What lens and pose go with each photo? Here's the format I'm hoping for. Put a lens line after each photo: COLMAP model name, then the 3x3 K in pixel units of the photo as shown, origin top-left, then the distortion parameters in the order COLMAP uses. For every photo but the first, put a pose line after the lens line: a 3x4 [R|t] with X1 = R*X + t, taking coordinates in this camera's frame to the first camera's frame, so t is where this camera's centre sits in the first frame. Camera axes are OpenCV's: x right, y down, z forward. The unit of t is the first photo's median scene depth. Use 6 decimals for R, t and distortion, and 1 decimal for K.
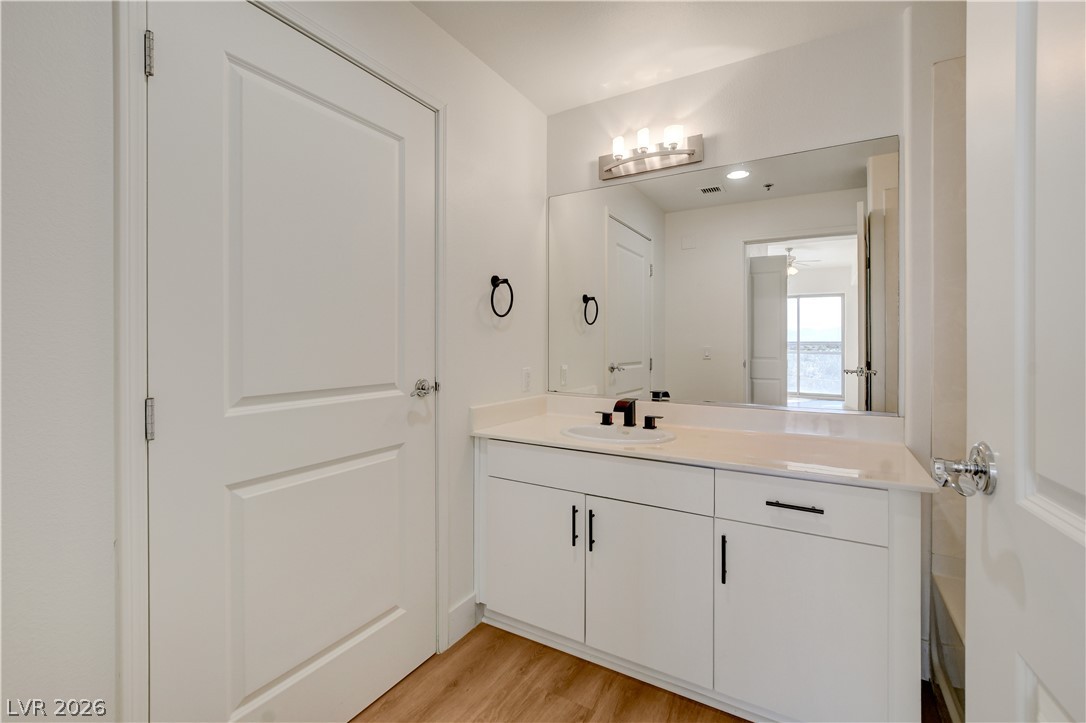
lens RADIAL K [[478.2, 0, 540.0], [0, 478.2, 351.2], [0, 0, 1]] dist [0.001207, 0.000137]
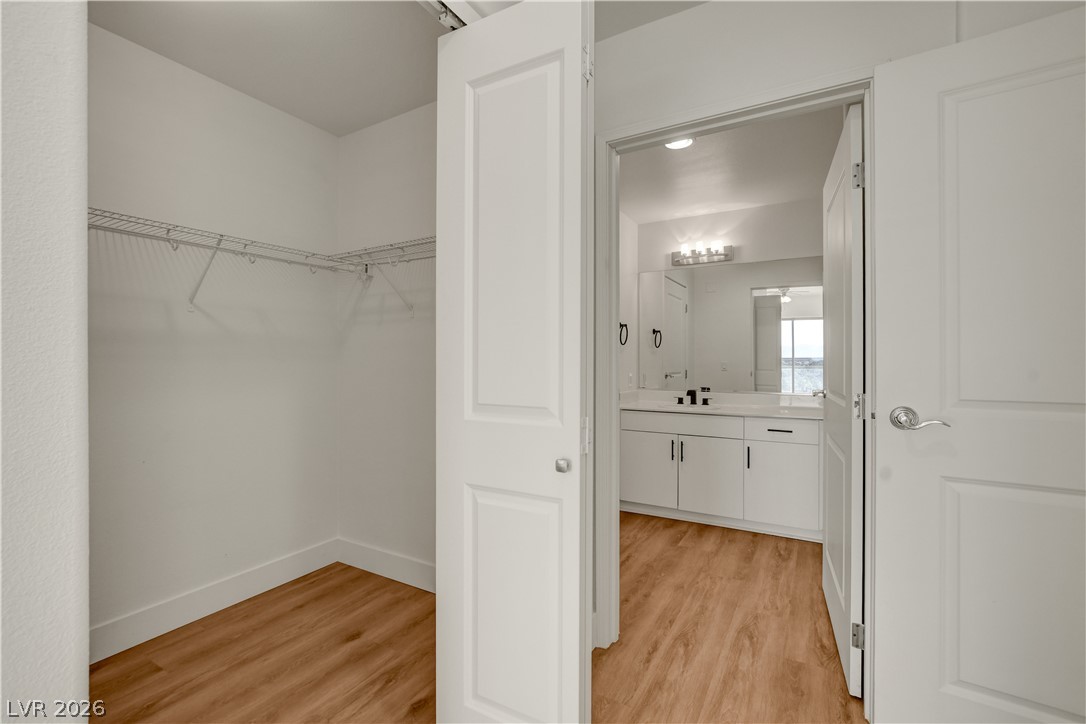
lens RADIAL K [[478.2, 0, 545.7], [0, 478.2, 365.0], [0, 0, 1]] dist [0.001207, 0.000137]
pose [[0.999899, 0.000868, 0.014168, -0.367993], [-0.000824, 0.999995, -0.003131, 0.010041], [-0.014171, 0.003119, 0.999895, -0.754620]]
